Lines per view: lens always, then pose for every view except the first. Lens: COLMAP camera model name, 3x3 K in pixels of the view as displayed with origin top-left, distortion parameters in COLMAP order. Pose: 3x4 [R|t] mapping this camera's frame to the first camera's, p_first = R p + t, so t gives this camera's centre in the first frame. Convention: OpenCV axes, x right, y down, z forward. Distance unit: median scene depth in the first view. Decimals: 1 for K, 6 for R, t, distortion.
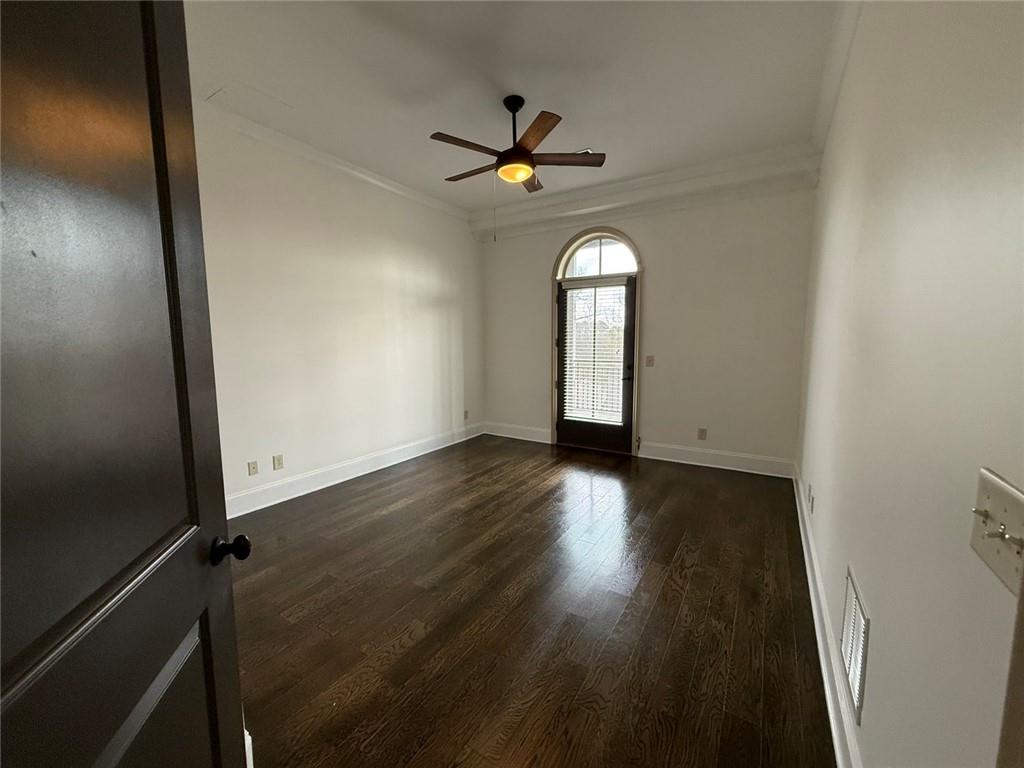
lens RADIAL K [[406.2, 0, 508.5], [0, 406.2, 386.0], [0, 0, 1]] dist [0.000076, -0.000345]
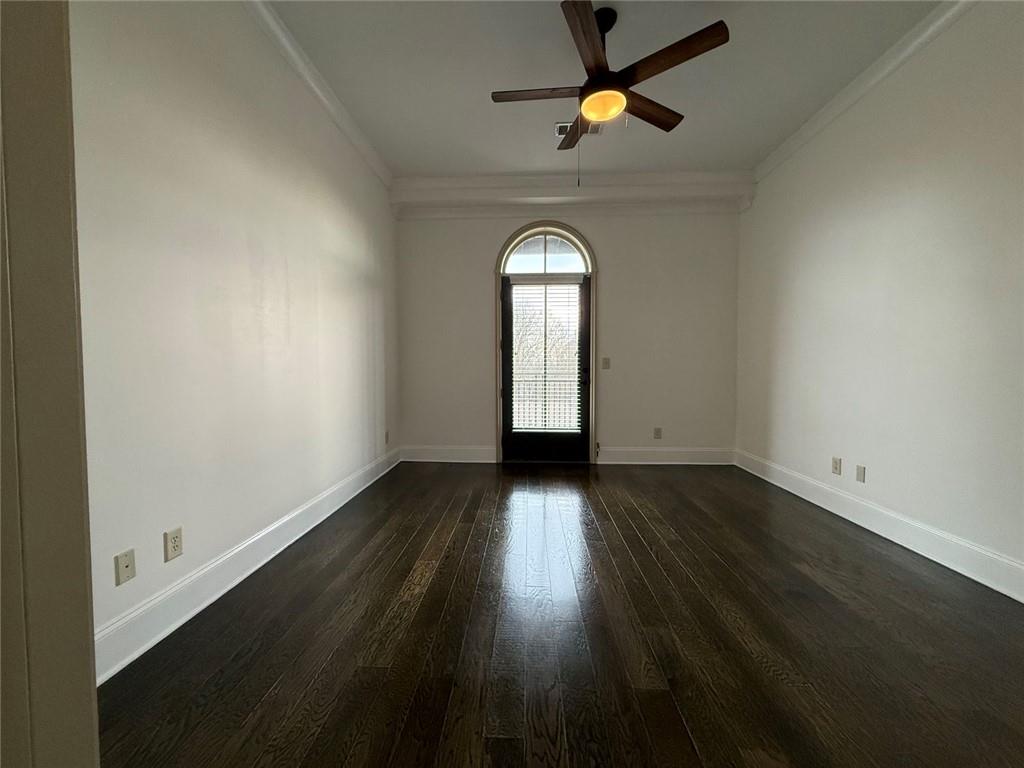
lens RADIAL K [[406.2, 0, 508.5], [0, 406.2, 386.0], [0, 0, 1]] dist [0.000076, -0.000345]
pose [[0.868300, -0.018240, 0.495704, -0.319559], [0.052693, 0.997061, -0.055612, 0.033074], [-0.493232, 0.074408, 0.866709, 0.257619]]
